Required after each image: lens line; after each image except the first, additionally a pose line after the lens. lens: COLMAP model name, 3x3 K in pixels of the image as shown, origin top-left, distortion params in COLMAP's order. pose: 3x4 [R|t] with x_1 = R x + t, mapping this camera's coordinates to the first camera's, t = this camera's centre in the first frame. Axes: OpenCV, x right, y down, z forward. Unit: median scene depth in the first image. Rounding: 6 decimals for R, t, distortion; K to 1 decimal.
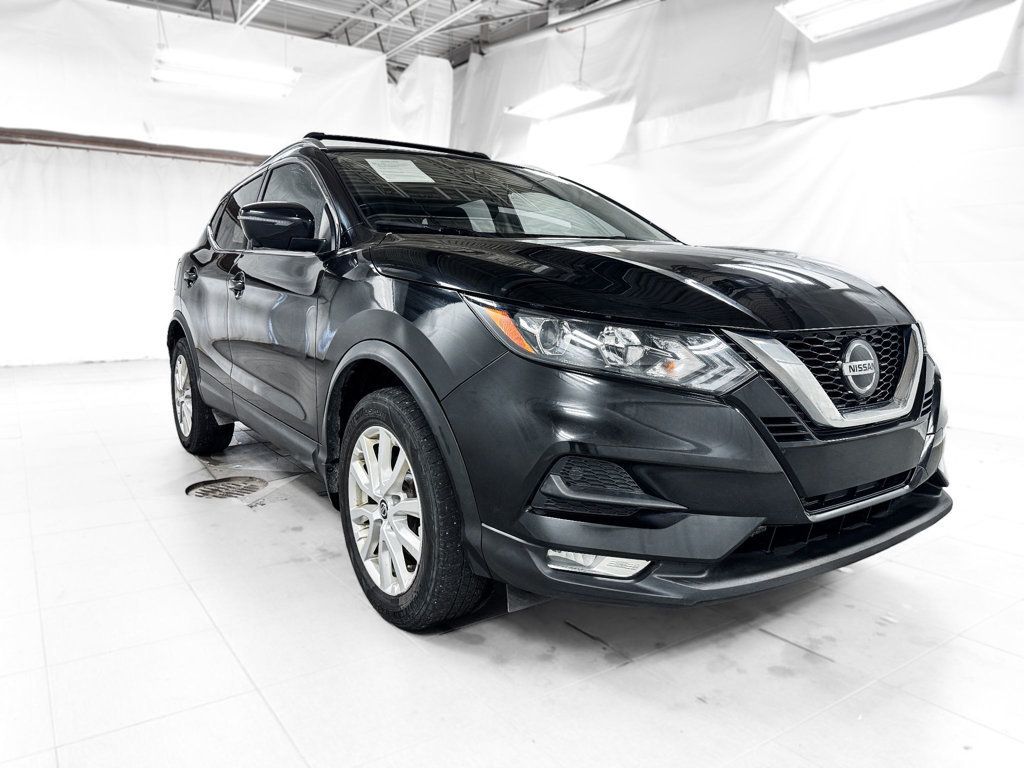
lens RADIAL K [[727.3, 0, 512.0], [0, 727.3, 384.0], [0, 0, 1]] dist [0.000331, -0.005846]
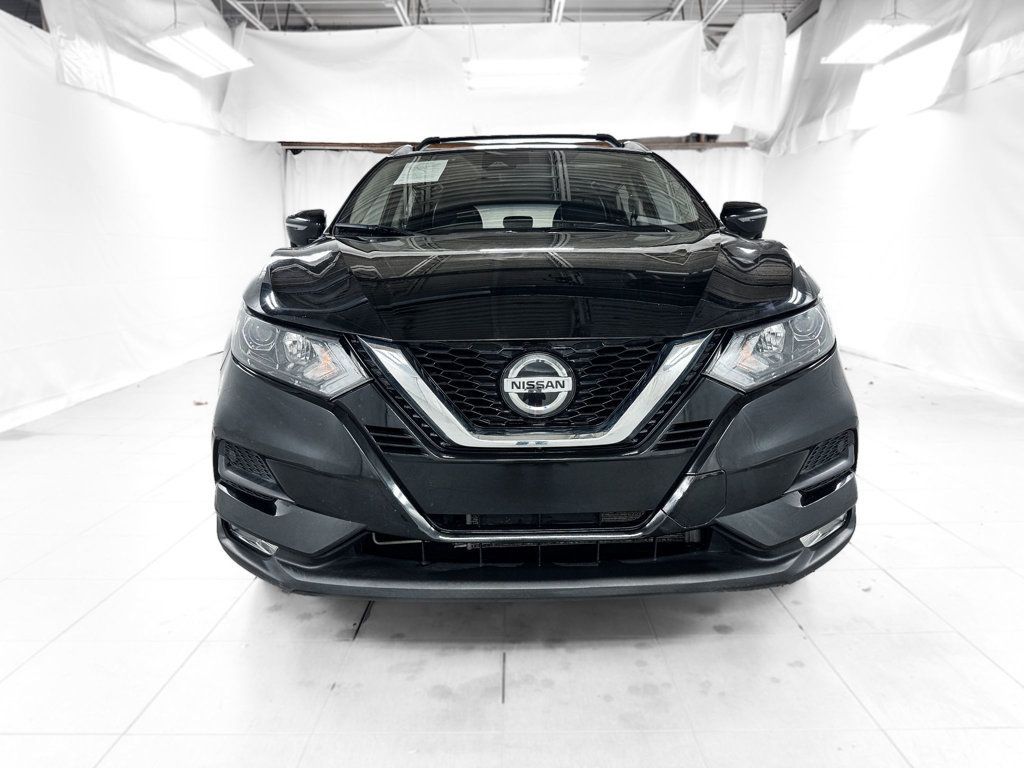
lens RADIAL K [[725.6, 0, 512.0], [0, 725.6, 384.0], [0, 0, 1]] dist [0.005916, -0.027450]
pose [[0.821385, 0.083524, -0.564226, 0.272157], [-0.060131, 0.996388, 0.059961, -0.021192], [0.567196, -0.015324, 0.823440, 0.075806]]
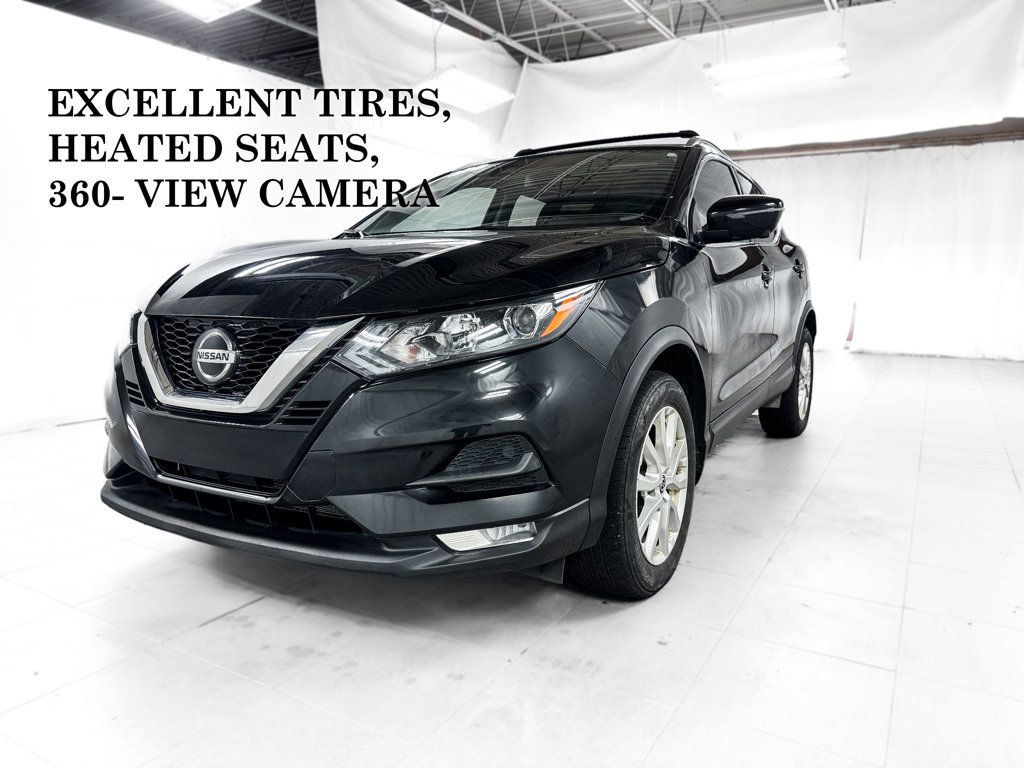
lens RADIAL K [[726.0, 0, 508.0], [0, 726.0, 389.4], [0, 0, 1]] dist [-0.007465, -0.003004]
pose [[0.418878, 0.128401, -0.898918, 0.451460], [-0.114744, 0.989501, 0.087871, -0.032370], [0.900764, 0.066338, 0.429214, 0.270439]]
